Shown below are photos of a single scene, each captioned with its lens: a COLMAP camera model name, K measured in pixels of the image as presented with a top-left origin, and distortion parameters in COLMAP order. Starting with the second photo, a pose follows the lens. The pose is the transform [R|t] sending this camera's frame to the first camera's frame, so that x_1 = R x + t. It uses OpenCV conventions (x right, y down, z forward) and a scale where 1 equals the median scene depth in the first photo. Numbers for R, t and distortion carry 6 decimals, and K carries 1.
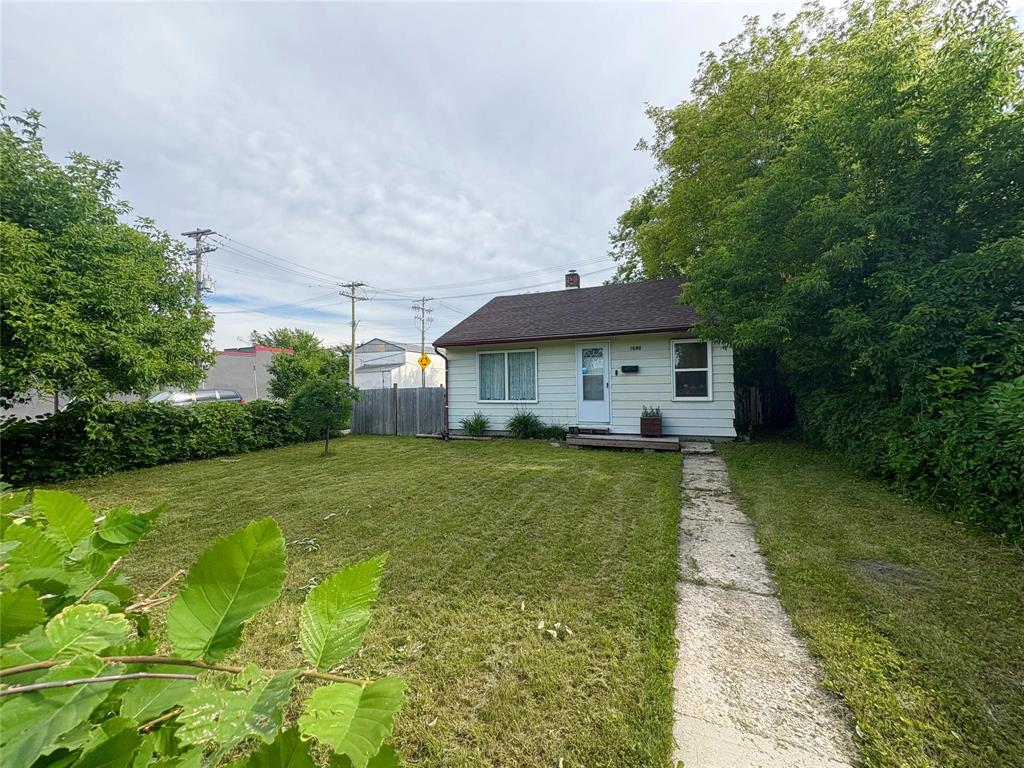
lens RADIAL K [[407.7, 0, 513.2], [0, 407.7, 380.7], [0, 0, 1]] dist [-0.000314, 0.000105]
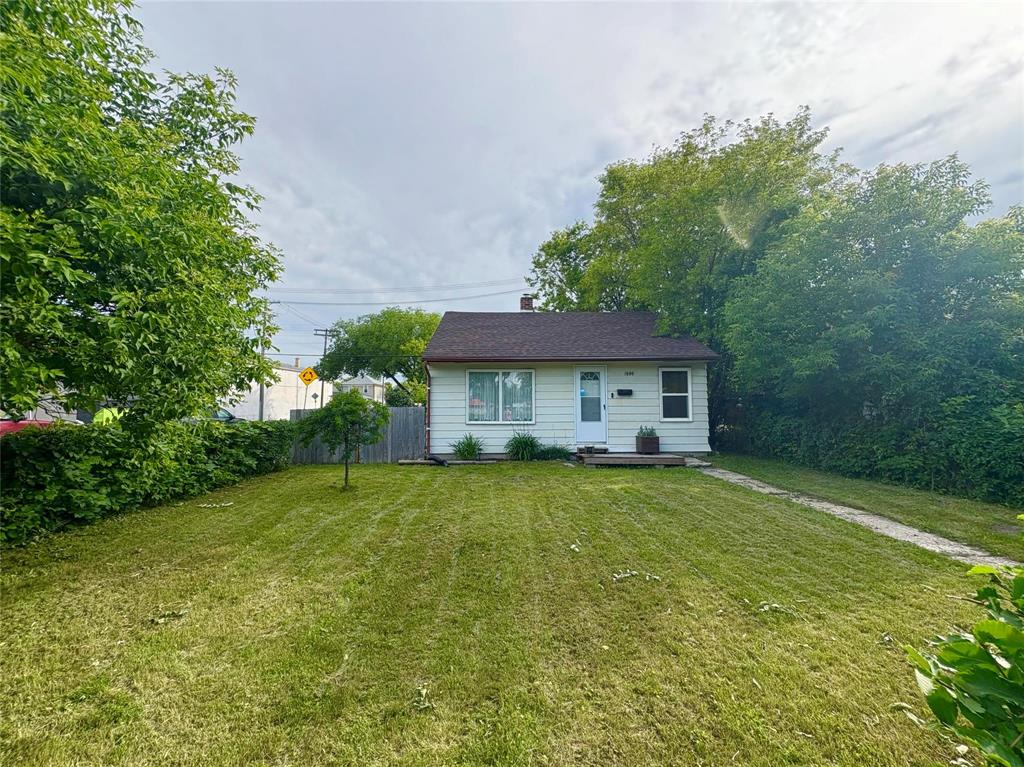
lens RADIAL K [[420.8, 0, 512.0], [0, 420.8, 383.5], [0, 0, 1]] dist [-0.000758, -0.000126]
pose [[0.916206, 0.035647, 0.399119, -0.423162], [-0.017277, 0.998623, -0.049532, 0.008189], [-0.400335, 0.038486, 0.915560, 0.084999]]
